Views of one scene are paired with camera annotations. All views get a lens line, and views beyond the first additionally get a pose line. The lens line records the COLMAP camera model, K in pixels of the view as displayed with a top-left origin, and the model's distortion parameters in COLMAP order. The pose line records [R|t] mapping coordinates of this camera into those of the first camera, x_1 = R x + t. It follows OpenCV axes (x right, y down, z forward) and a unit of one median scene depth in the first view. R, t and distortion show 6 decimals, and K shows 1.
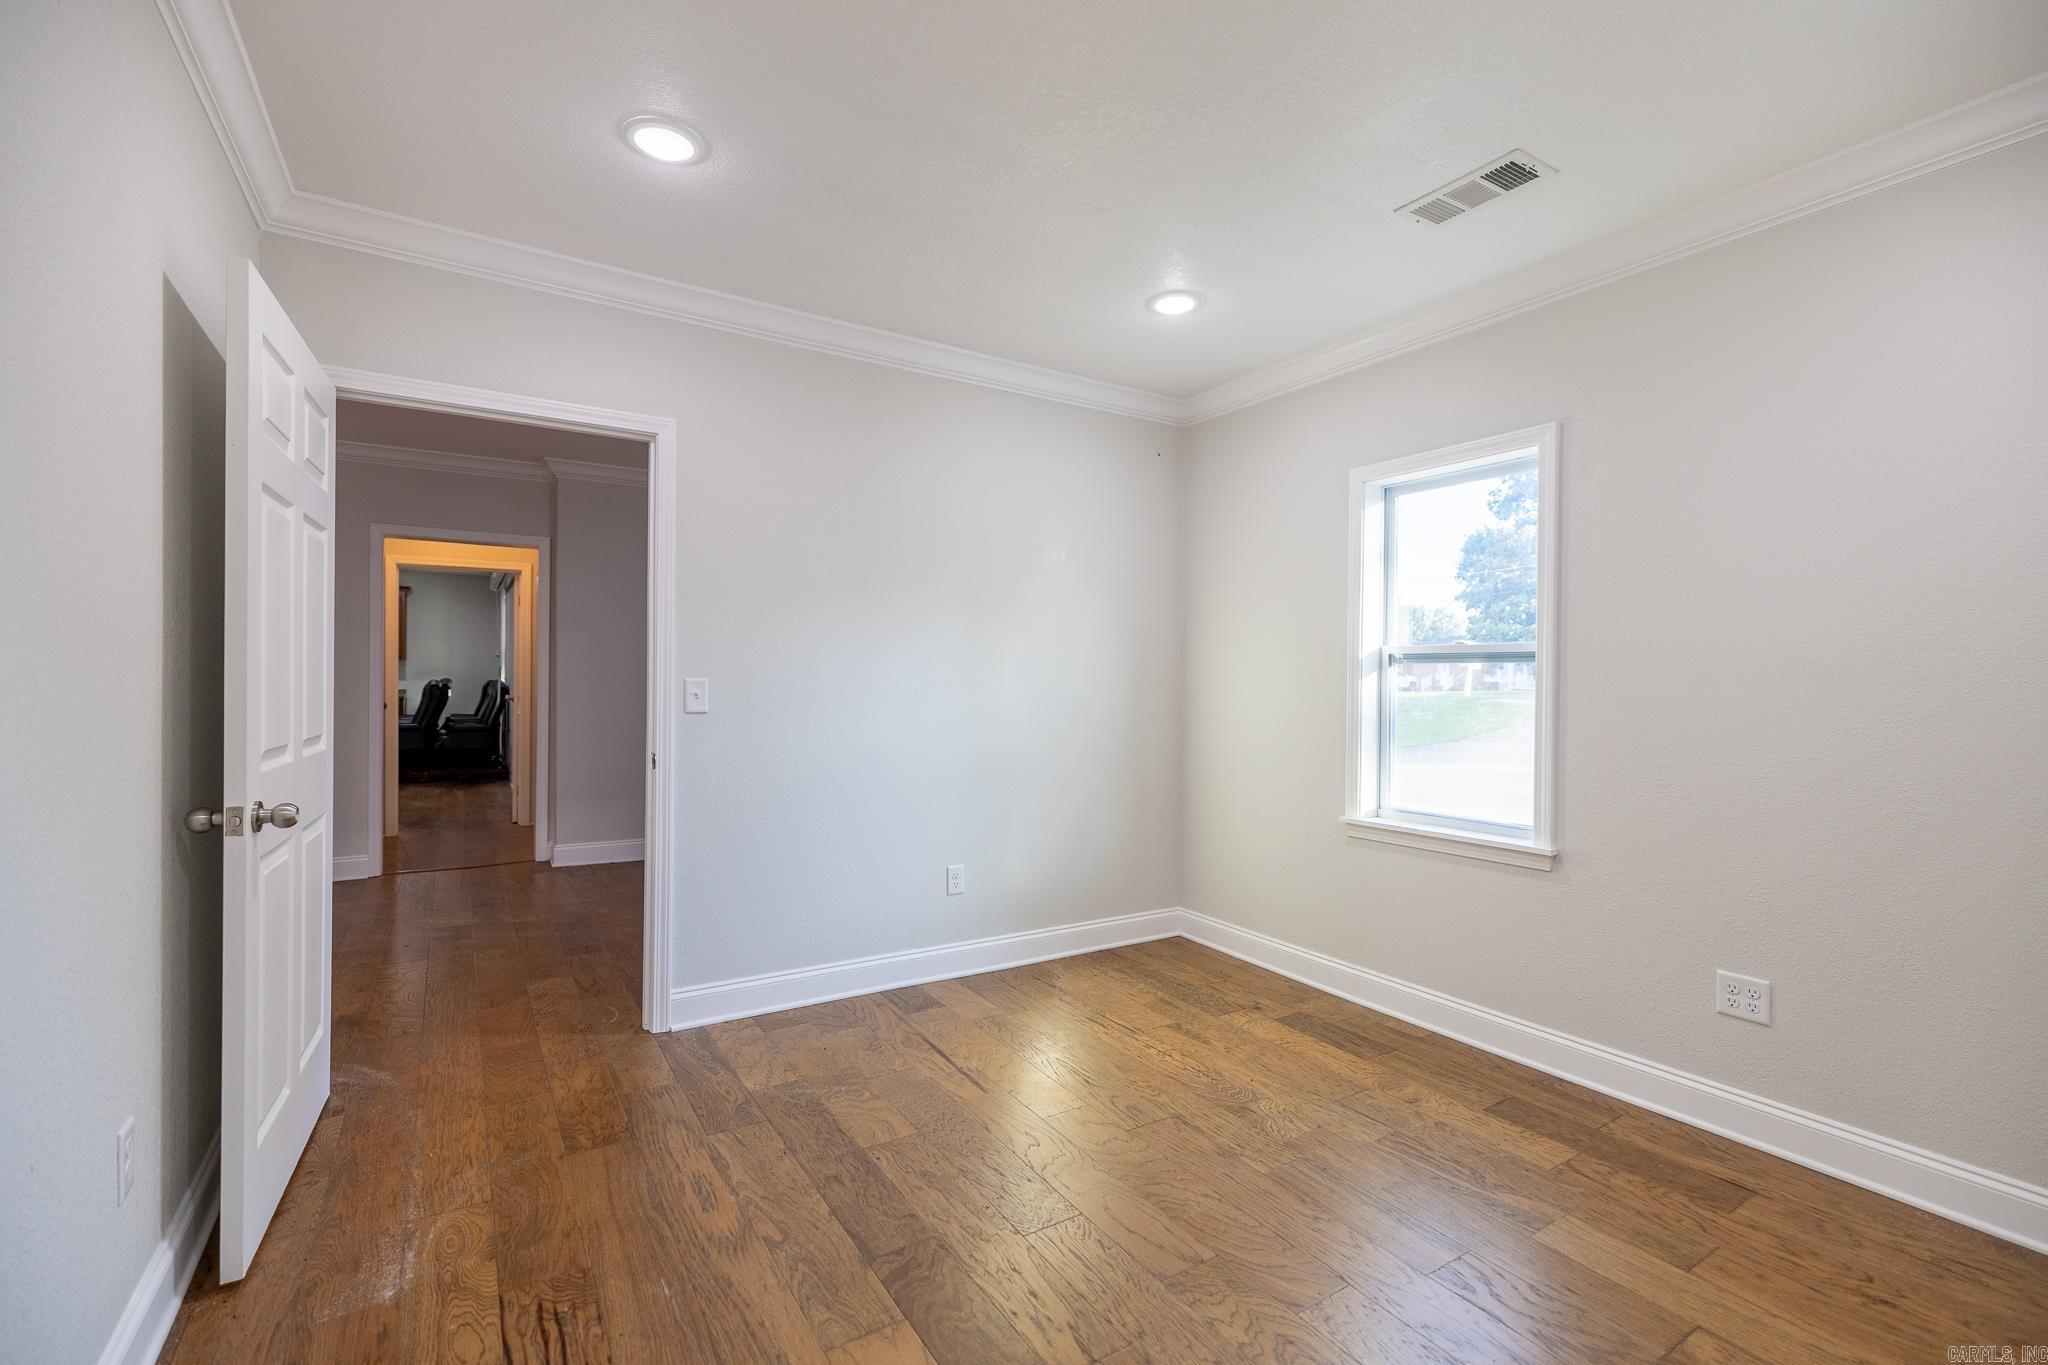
lens RADIAL K [[866.6, 0, 1022.2], [0, 866.6, 682.0], [0, 0, 1]] dist [0.004259, -0.000308]
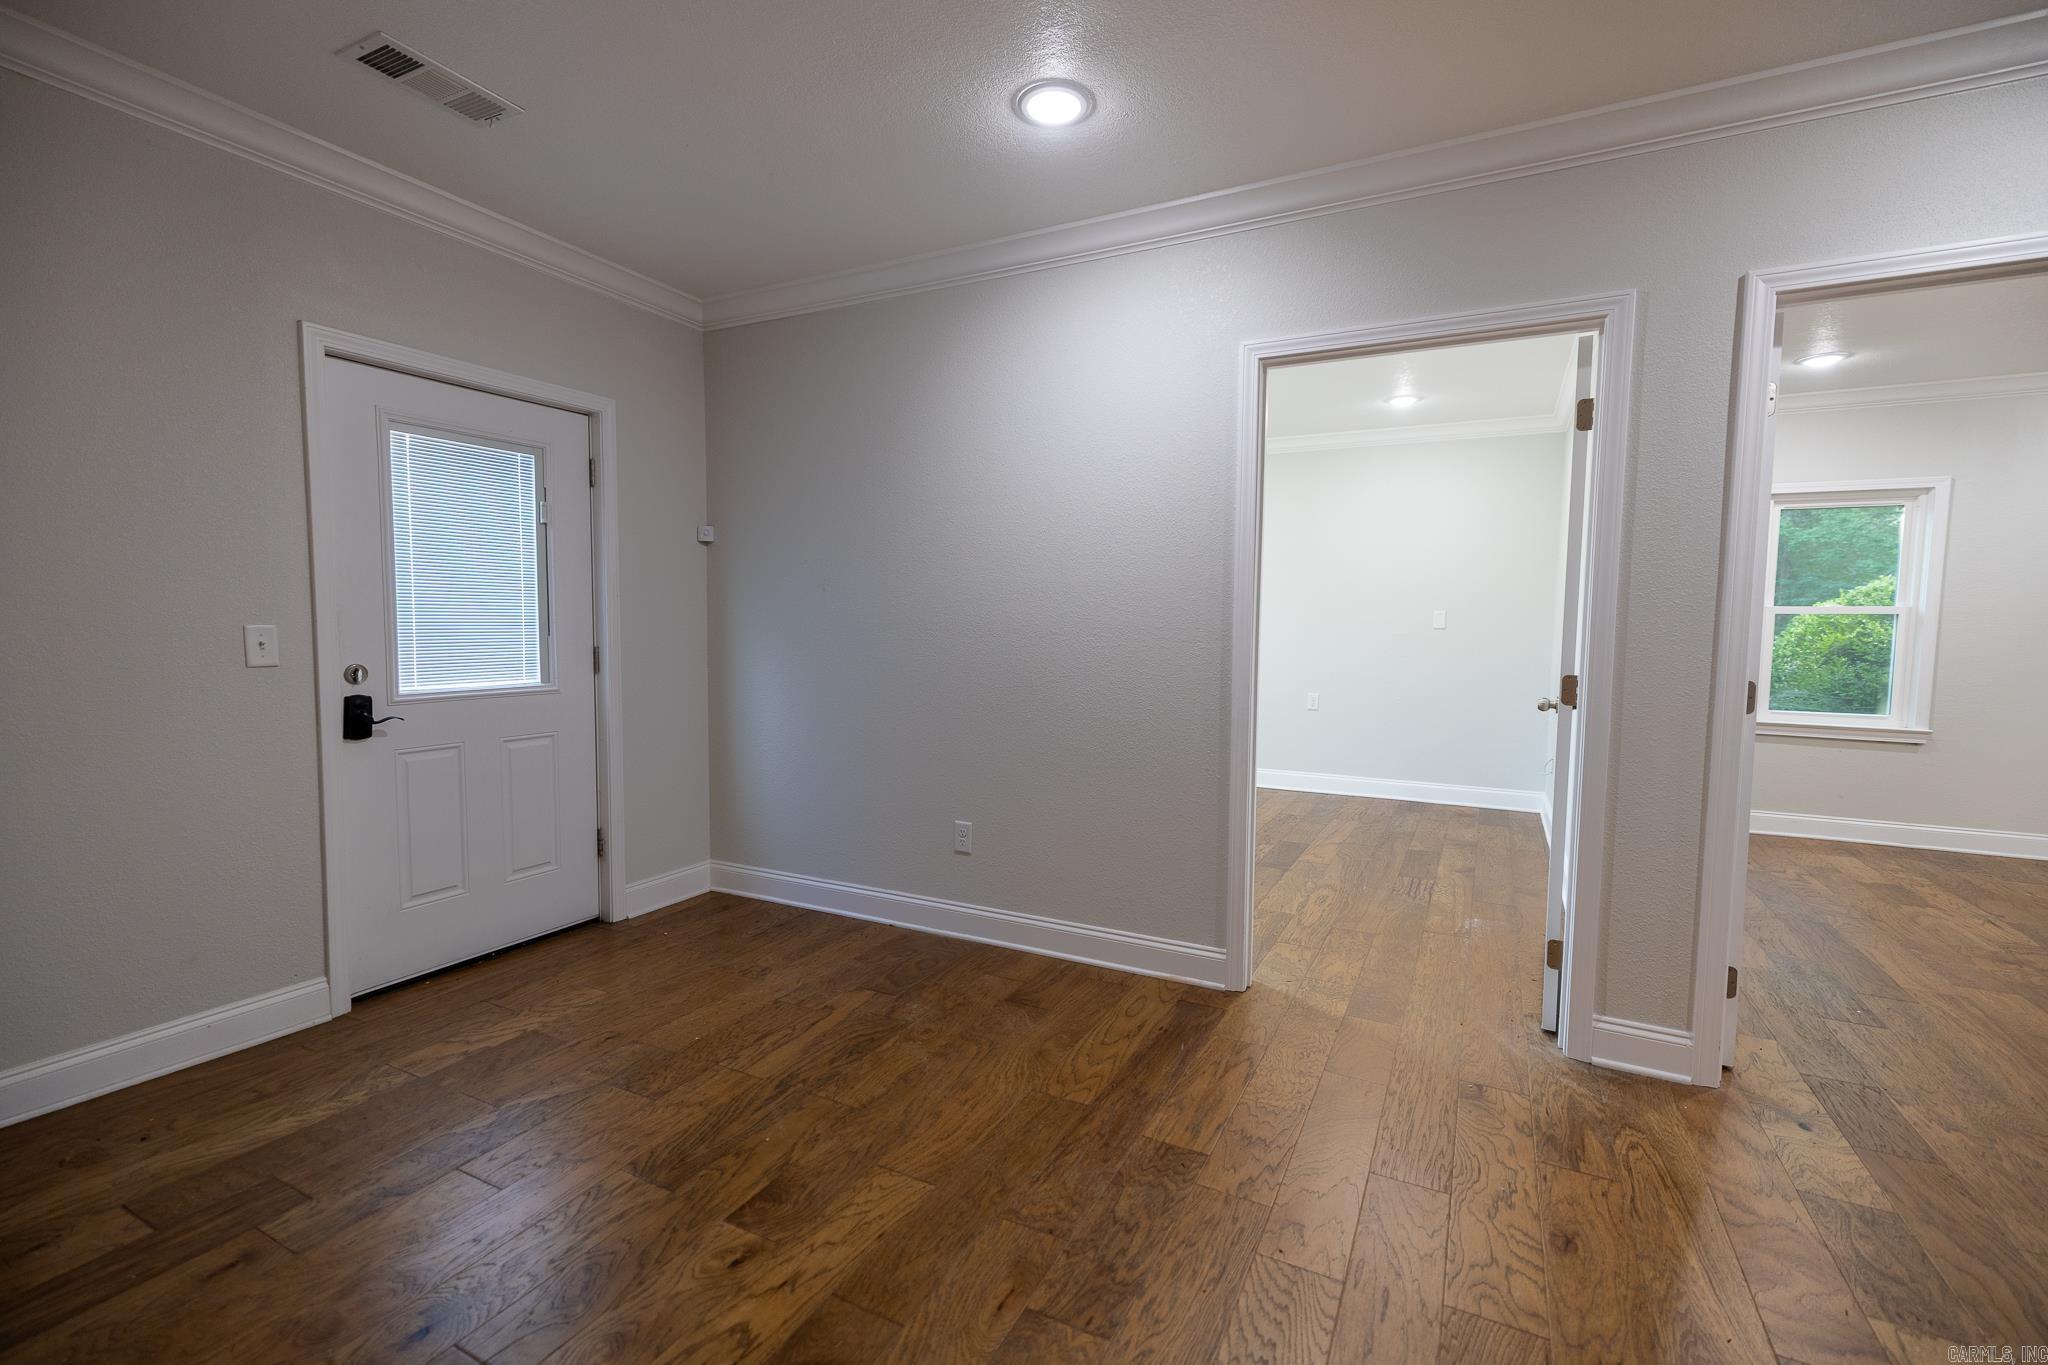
lens RADIAL K [[863.6, 0, 1039.2], [0, 863.6, 684.7], [0, 0, 1]] dist [0.005737, -0.000582]
pose [[-0.493634, -0.083549, 0.865647, -1.119380], [-0.018159, 0.996148, 0.085789, -0.023343], [-0.869480, 0.026629, -0.493250, 1.656293]]
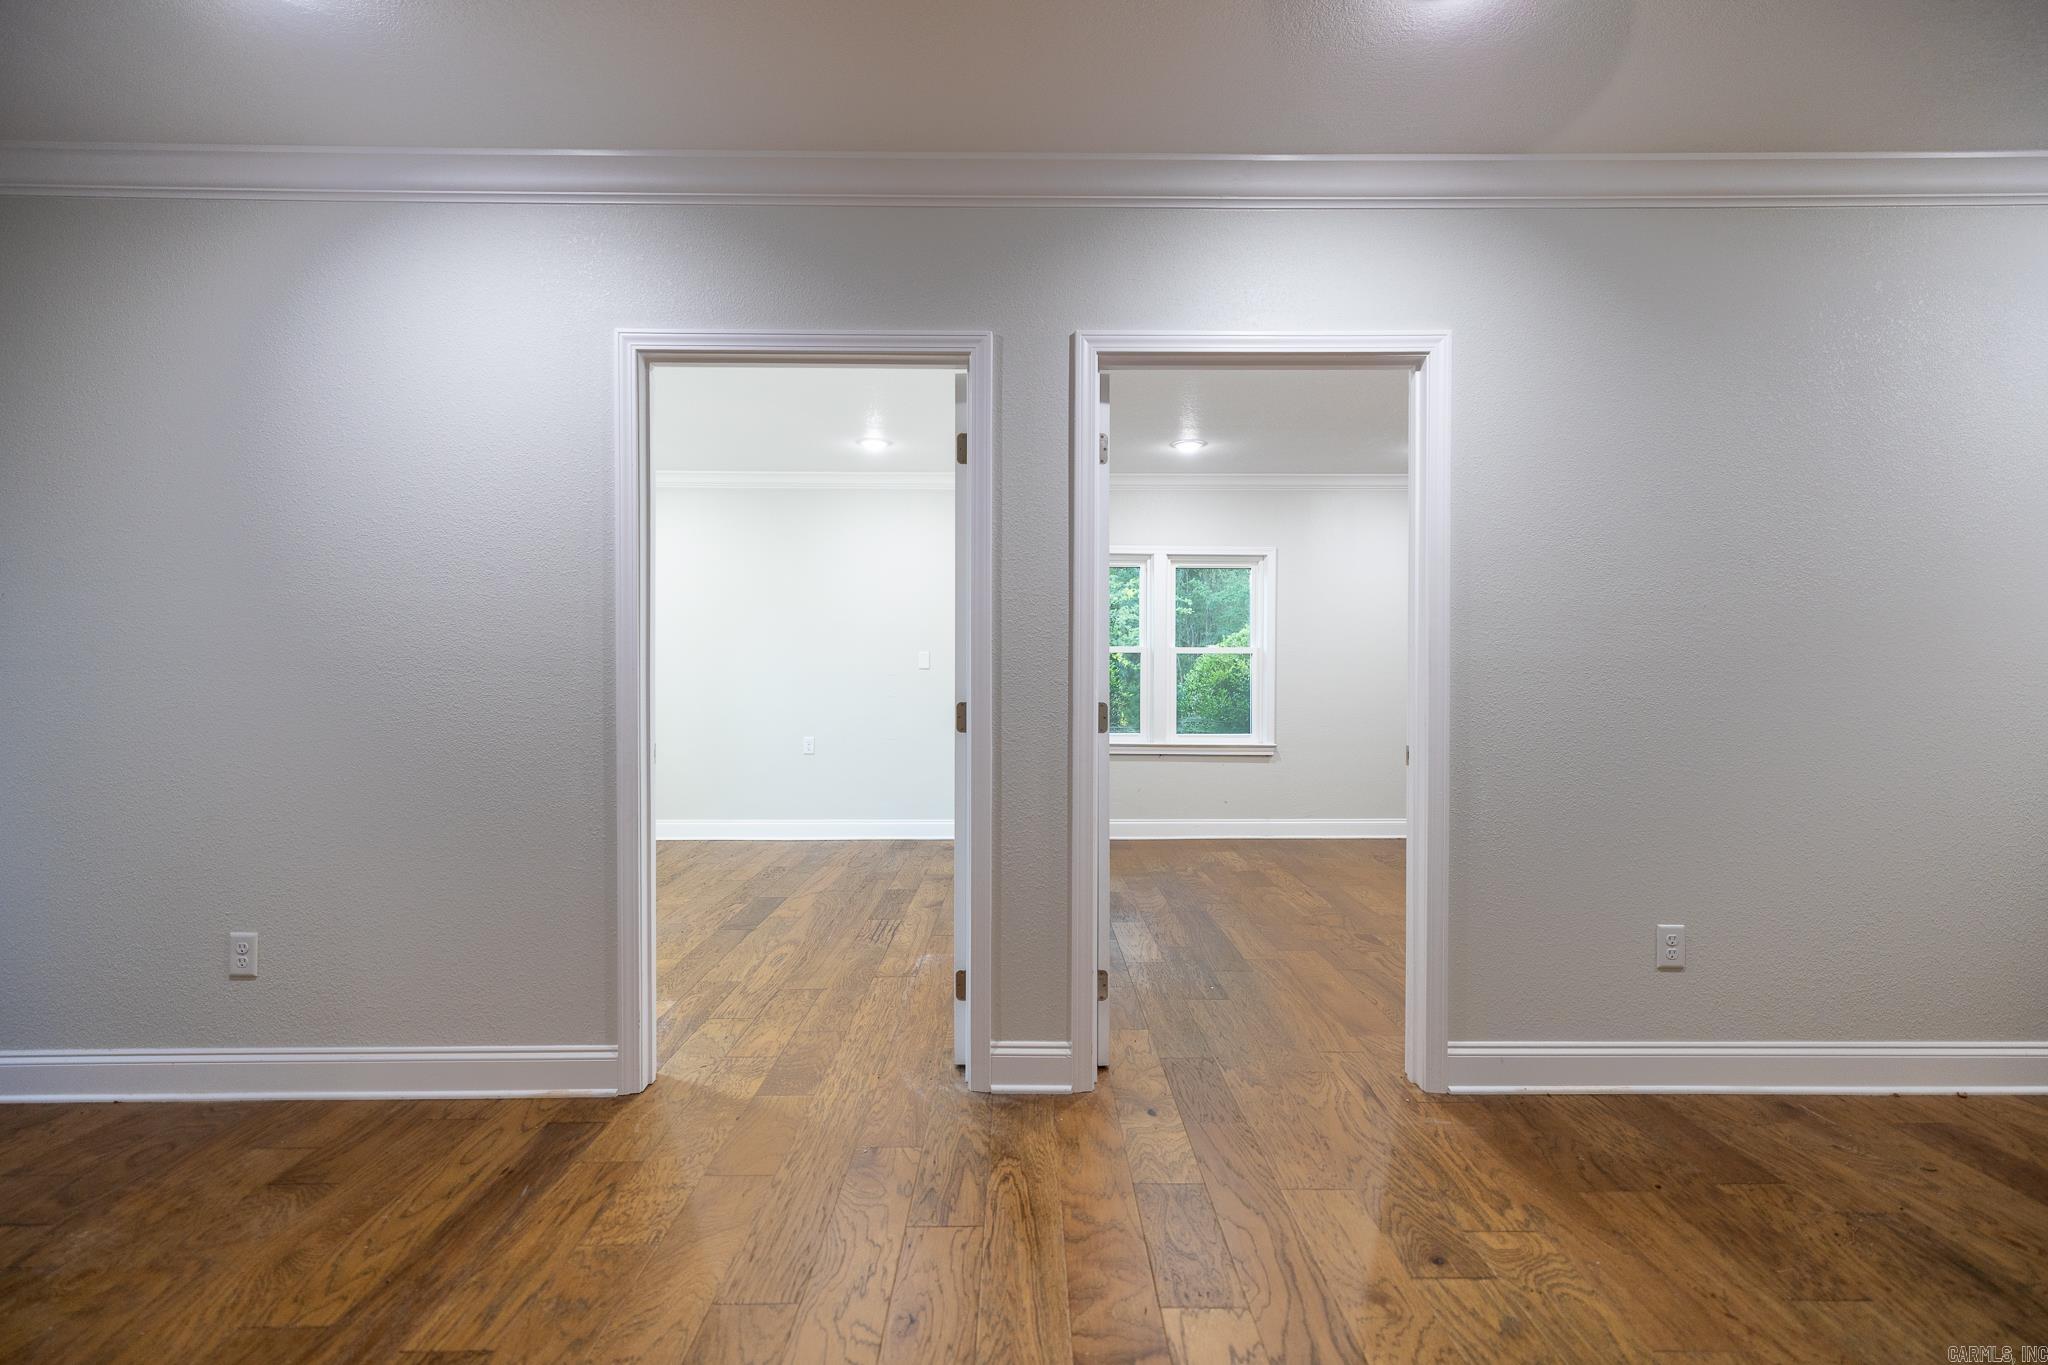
lens RADIAL K [[866.6, 0, 1022.2], [0, 866.6, 682.0], [0, 0, 1]] dist [0.004259, -0.000308]
pose [[-0.838457, -0.021070, 0.544560, -1.155750], [-0.014158, 0.999757, 0.016884, -0.004769], [-0.544784, 0.006446, -0.838552, 1.475295]]
